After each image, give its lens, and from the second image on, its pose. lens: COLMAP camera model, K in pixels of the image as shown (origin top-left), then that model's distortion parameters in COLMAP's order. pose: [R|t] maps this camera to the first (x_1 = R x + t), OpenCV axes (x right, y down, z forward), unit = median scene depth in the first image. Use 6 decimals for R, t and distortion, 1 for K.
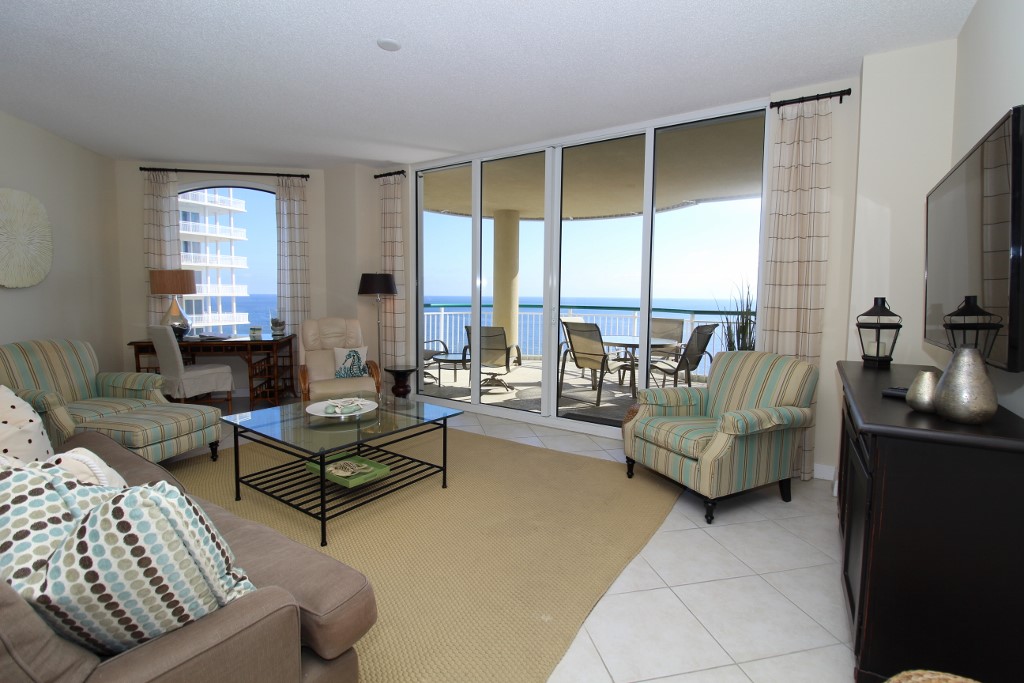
lens RADIAL K [[470.8, 0, 512.5], [0, 470.8, 329.2], [0, 0, 1]] dist [-0.001359, -0.010803]
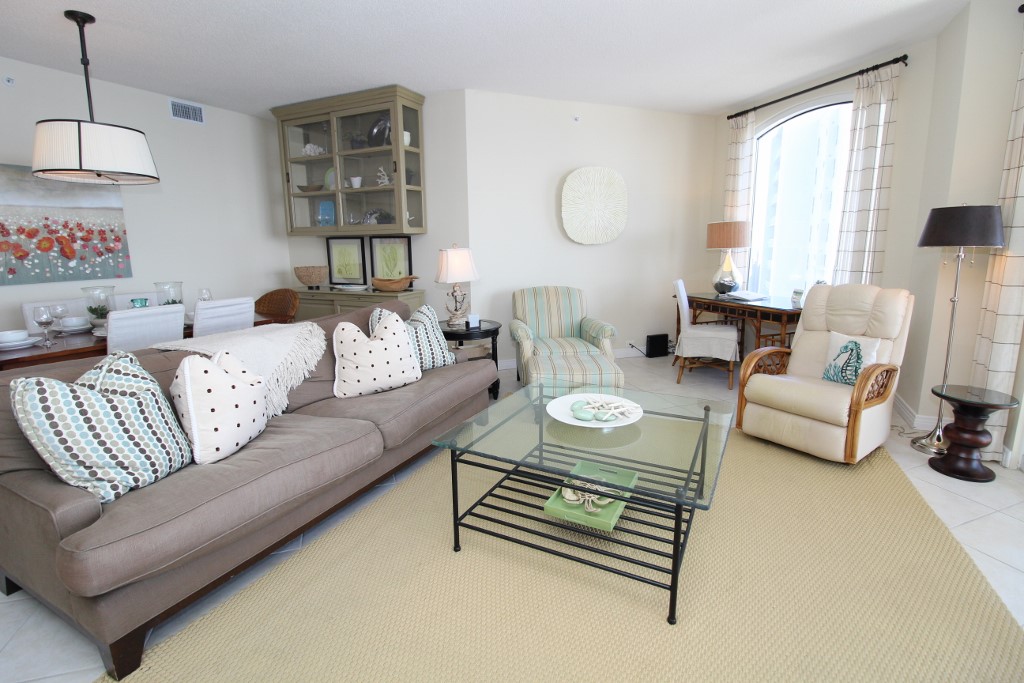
lens RADIAL K [[483.7, 0, 509.9], [0, 483.7, 328.4], [0, 0, 1]] dist [0.001422, -0.010001]
pose [[0.131113, 0.157675, -0.978748, 0.185283], [-0.062073, 0.986639, 0.150631, -0.033334], [0.989422, 0.041005, 0.139149, 0.420662]]
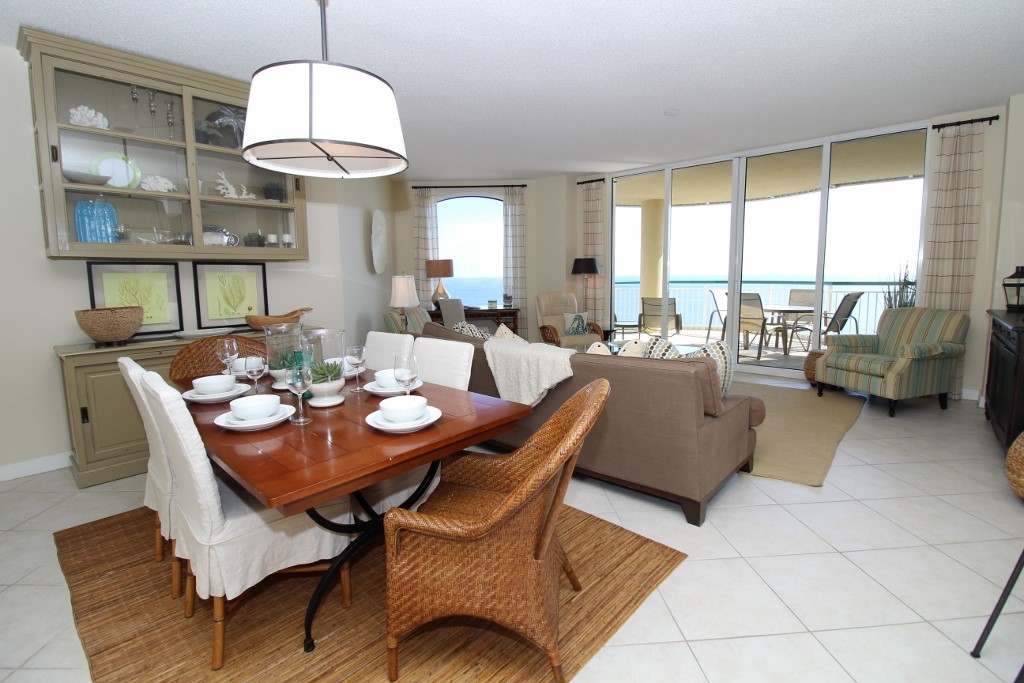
lens RADIAL K [[470.8, 0, 512.5], [0, 470.8, 329.2], [0, 0, 1]] dist [-0.001359, -0.010803]
pose [[0.987874, -0.006719, -0.155110, -0.279821], [0.013088, 0.999111, 0.040081, 0.025014], [0.154703, -0.041625, 0.987084, -0.340443]]
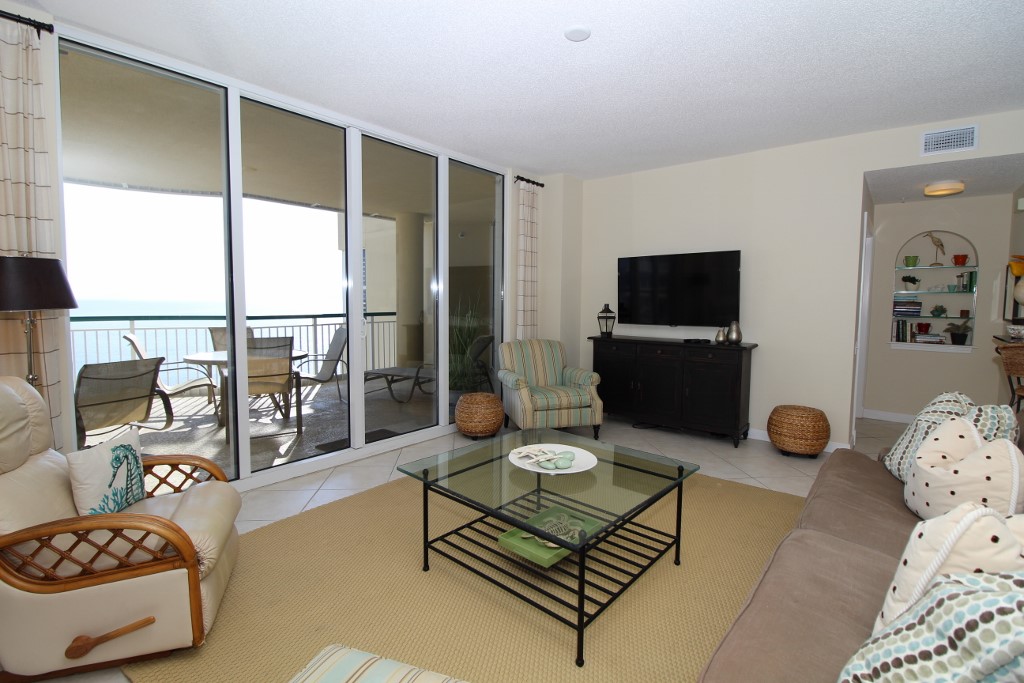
lens RADIAL K [[470.8, 0, 512.5], [0, 470.8, 329.2], [0, 0, 1]] dist [-0.001359, -0.010803]
pose [[0.130338, -0.074412, 0.988673, -0.609642], [0.067629, 0.995524, 0.066012, -0.055566], [-0.989160, 0.058259, 0.134787, 0.517195]]
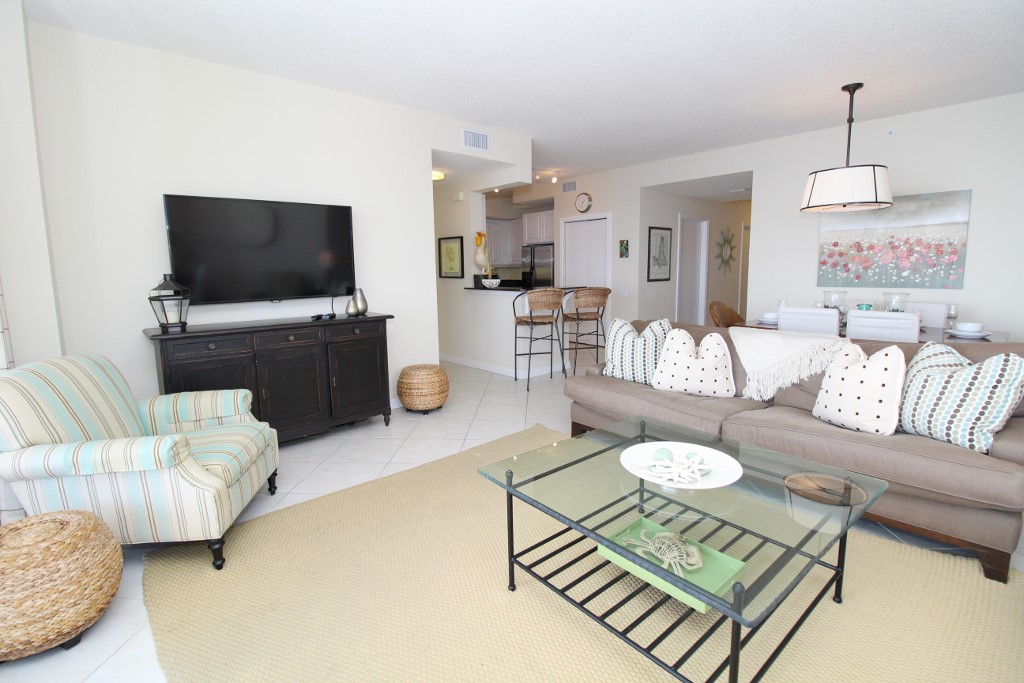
lens RADIAL K [[470.8, 0, 512.5], [0, 470.8, 329.2], [0, 0, 1]] dist [-0.001359, -0.010803]
pose [[-0.966648, -0.029524, 0.254402, -0.168946], [0.022851, 0.979429, 0.200491, -0.066874], [-0.255088, 0.199618, -0.946088, 0.868623]]
